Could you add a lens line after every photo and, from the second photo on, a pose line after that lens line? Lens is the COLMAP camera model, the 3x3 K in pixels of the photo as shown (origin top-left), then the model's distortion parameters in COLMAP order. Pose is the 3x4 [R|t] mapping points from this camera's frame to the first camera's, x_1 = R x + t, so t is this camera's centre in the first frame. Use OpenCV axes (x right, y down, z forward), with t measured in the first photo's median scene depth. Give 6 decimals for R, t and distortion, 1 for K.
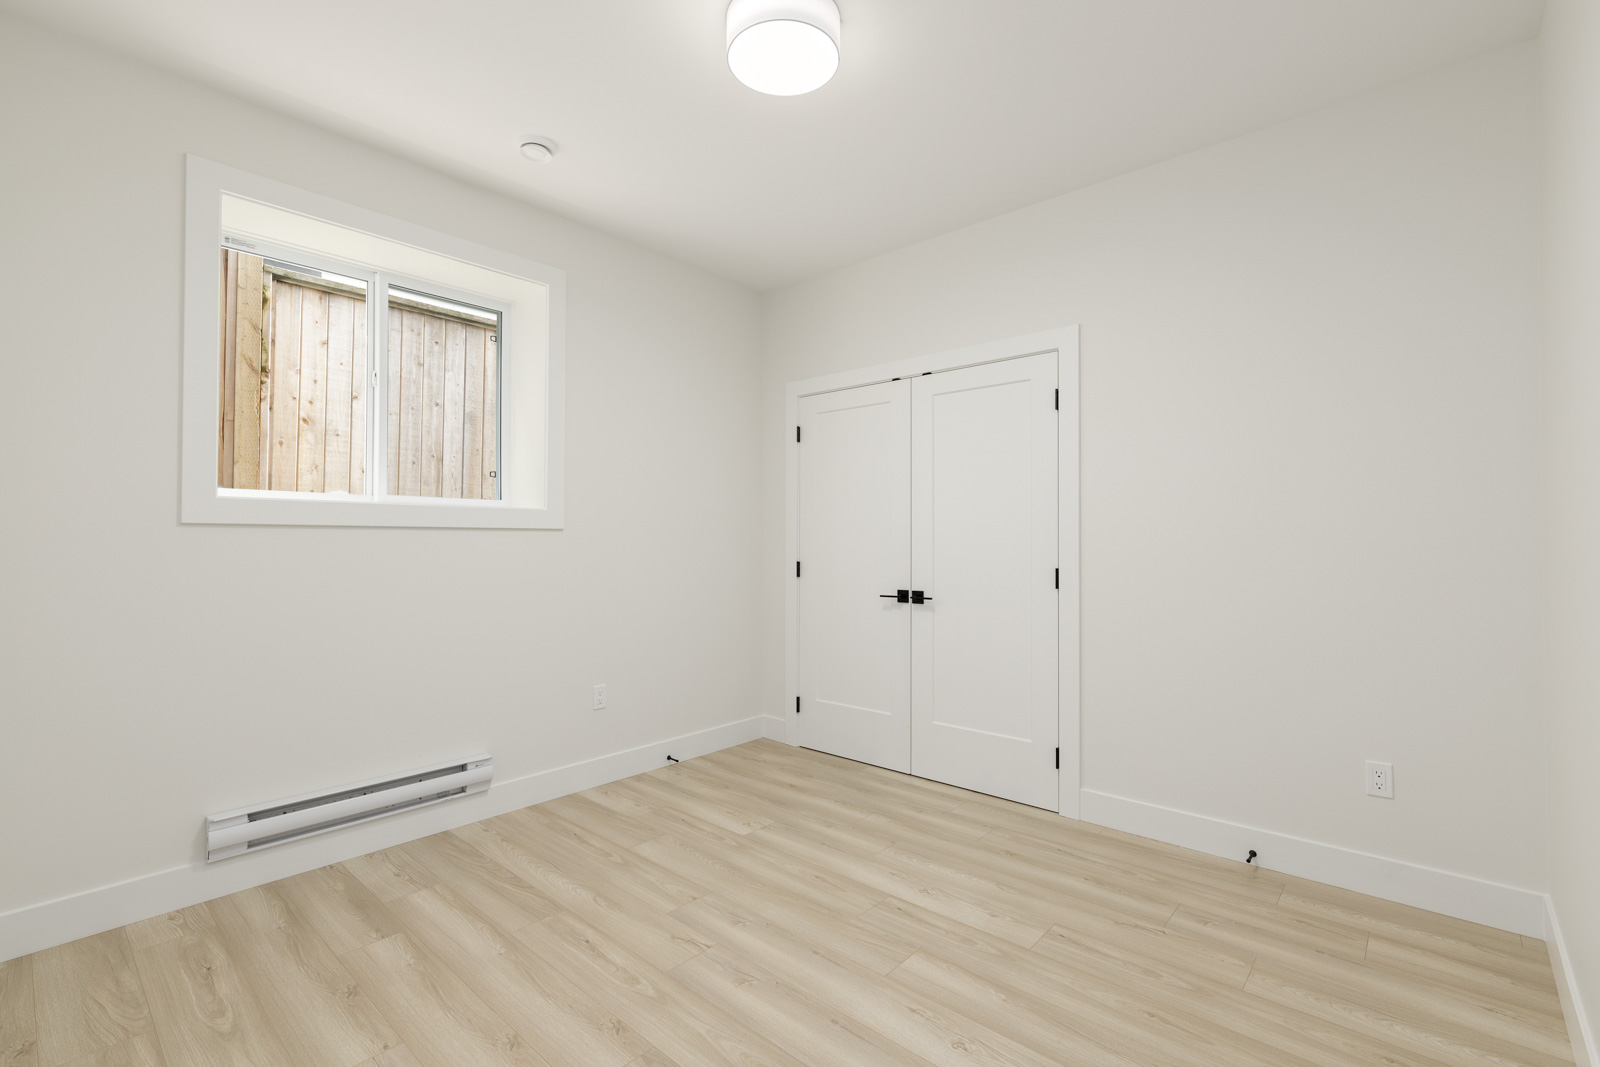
lens RADIAL K [[724.7, 0, 805.6], [0, 724.7, 532.5], [0, 0, 1]] dist [-0.001684, 0.000359]
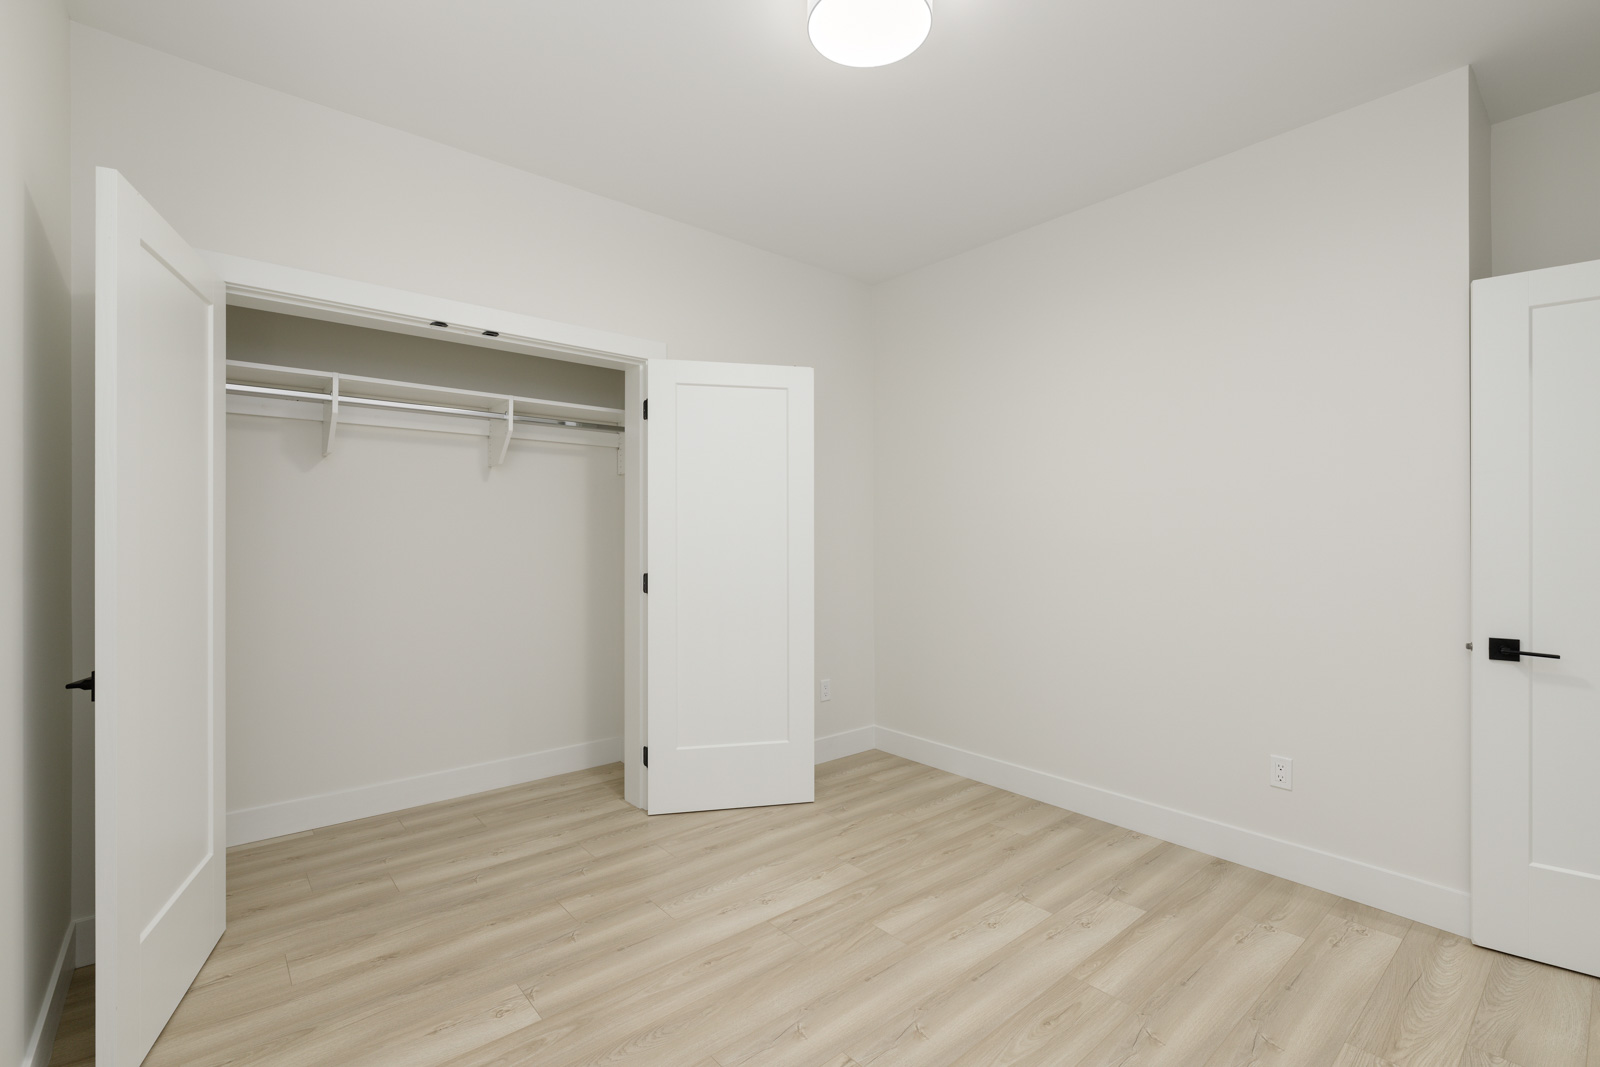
lens RADIAL K [[724.7, 0, 813.5], [0, 724.7, 534.3], [0, 0, 1]] dist [-0.001684, 0.000359]
pose [[0.116298, 0.003589, 0.993208, -0.786559], [-0.010264, 0.999944, -0.002412, 0.000339], [-0.993161, -0.009914, 0.116329, 0.809915]]
